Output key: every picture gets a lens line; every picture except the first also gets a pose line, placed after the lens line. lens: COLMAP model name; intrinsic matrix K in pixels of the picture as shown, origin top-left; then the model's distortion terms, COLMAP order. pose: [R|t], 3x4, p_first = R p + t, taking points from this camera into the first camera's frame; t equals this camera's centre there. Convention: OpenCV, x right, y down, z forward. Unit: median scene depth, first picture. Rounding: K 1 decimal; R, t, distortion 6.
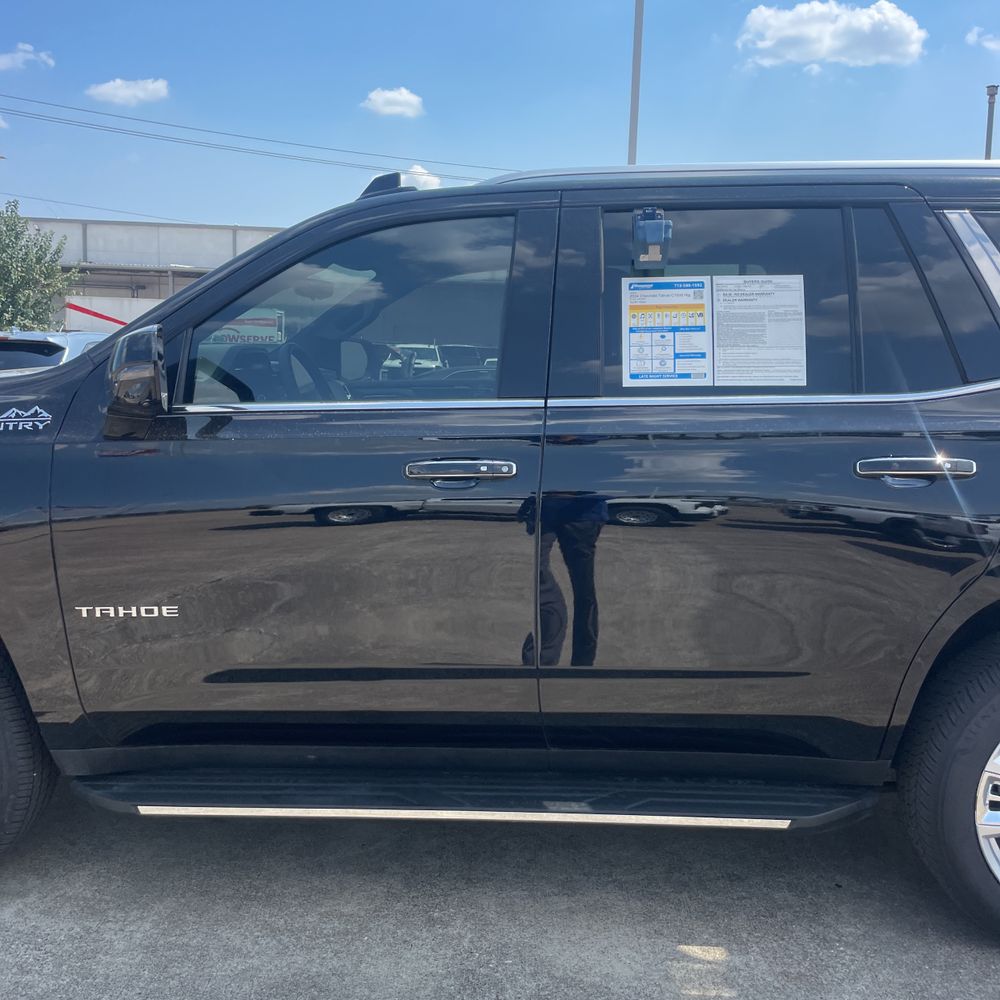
lens RADIAL K [[996.8, 0, 502.9], [0, 996.8, 492.9], [0, 0, 1]] dist [0.097977, -0.136558]
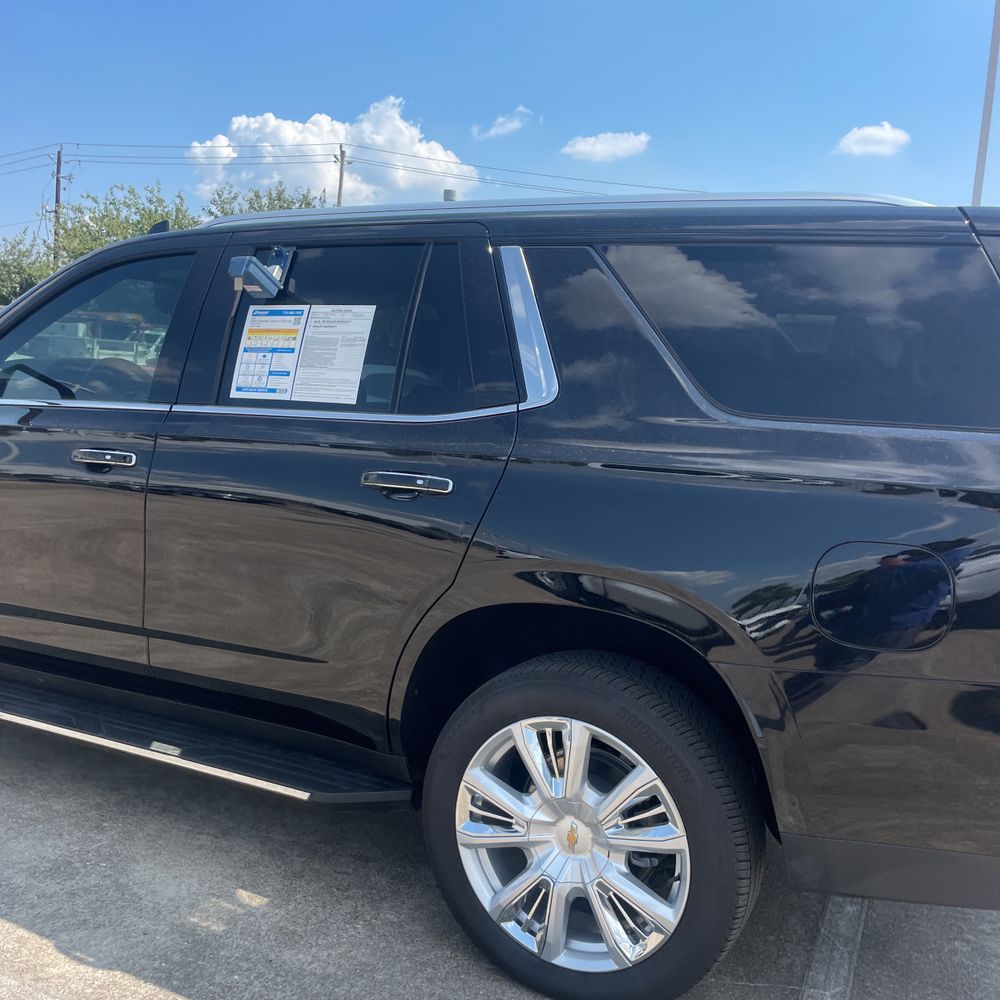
lens RADIAL K [[1037.8, 0, 483.0], [0, 1037.8, 498.9], [0, 0, 1]] dist [0.101493, -0.183964]
pose [[0.906236, 0.082636, -0.414617, 0.847185], [-0.094625, 0.995477, -0.008419, -0.005595], [0.412047, 0.046863, 0.909957, 0.015019]]
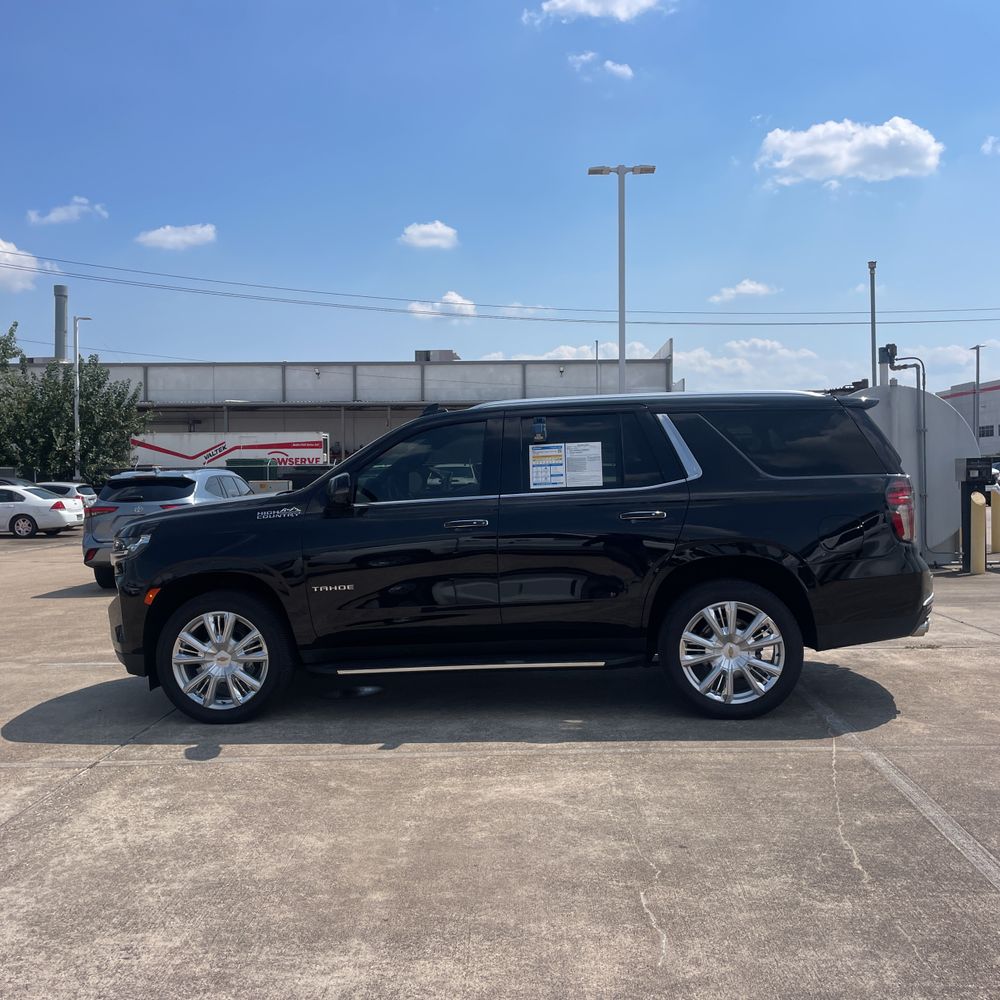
lens RADIAL K [[1037.8, 0, 483.0], [0, 1037.8, 498.9], [0, 0, 1]] dist [0.101493, -0.183964]
pose [[0.997277, -0.039306, -0.062396, 0.152546], [0.032242, 0.993360, -0.110437, 0.188343], [0.066322, 0.108124, 0.991923, -1.471958]]
